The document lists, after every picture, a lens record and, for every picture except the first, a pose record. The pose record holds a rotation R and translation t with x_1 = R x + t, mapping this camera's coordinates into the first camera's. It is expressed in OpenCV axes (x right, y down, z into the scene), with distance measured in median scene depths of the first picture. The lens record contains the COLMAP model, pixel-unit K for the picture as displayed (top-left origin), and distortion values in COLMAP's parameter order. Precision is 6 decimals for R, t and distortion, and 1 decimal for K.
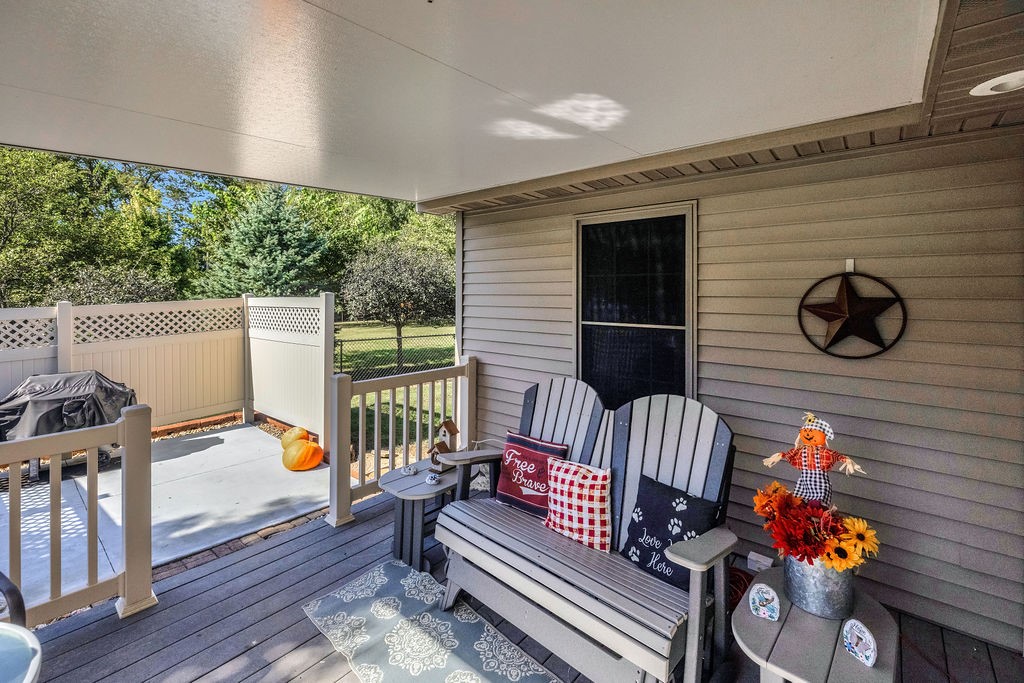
lens RADIAL K [[456.4, 0, 500.7], [0, 456.4, 293.4], [0, 0, 1]] dist [-0.001473, -0.000169]
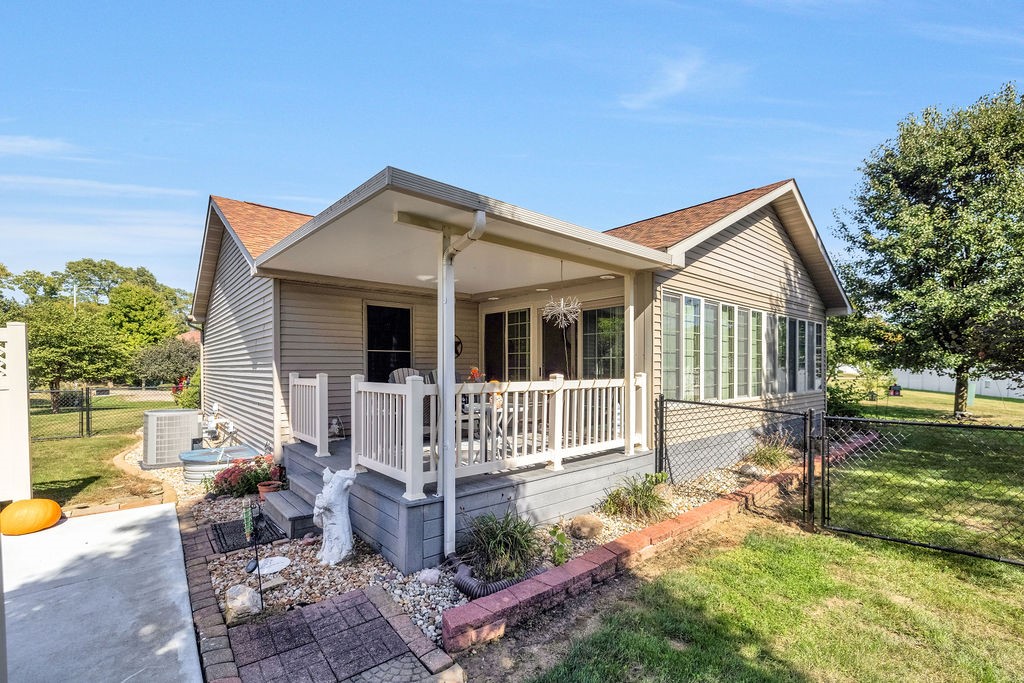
lens RADIAL K [[441.2, 0, 511.2], [0, 441.2, 367.9], [0, 0, 1]] dist [-0.000342, -0.000029]
pose [[0.155236, -0.006540, 0.987856, -1.627310], [0.001958, 0.999978, 0.006313, 0.123337], [-0.987875, 0.000954, 0.155246, 0.008720]]
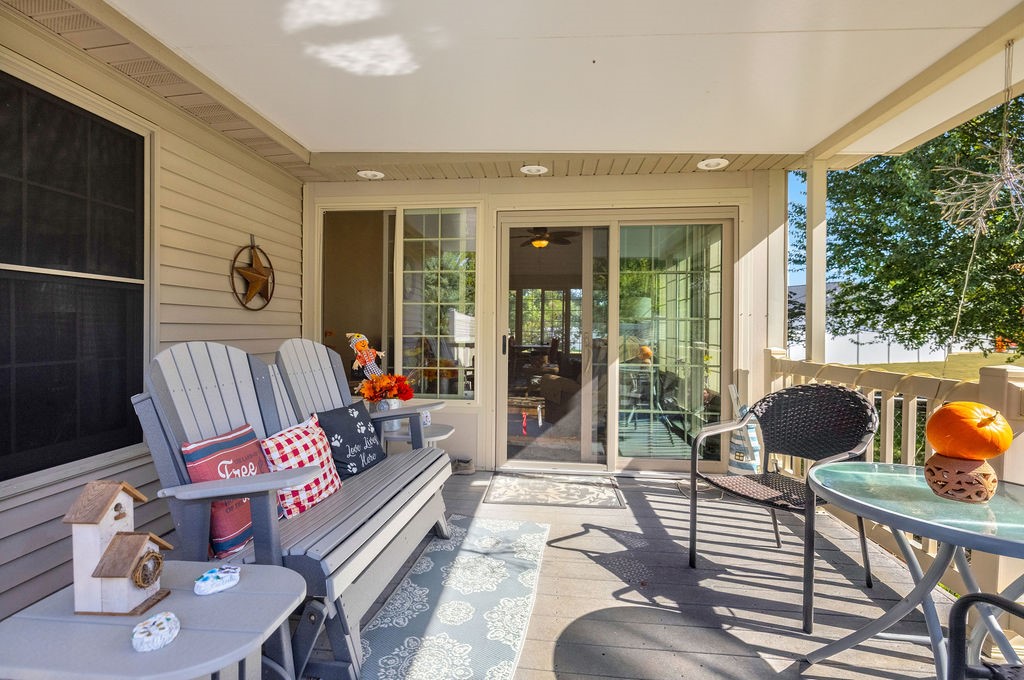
lens RADIAL K [[441.4, 0, 510.7], [0, 441.4, 335.8], [0, 0, 1]] dist [0.000018, -0.000290]
pose [[-0.573116, -0.023617, 0.819134, -0.466338], [-0.007932, 0.999698, 0.023273, 0.116341], [-0.819436, 0.006841, -0.573131, 0.727513]]
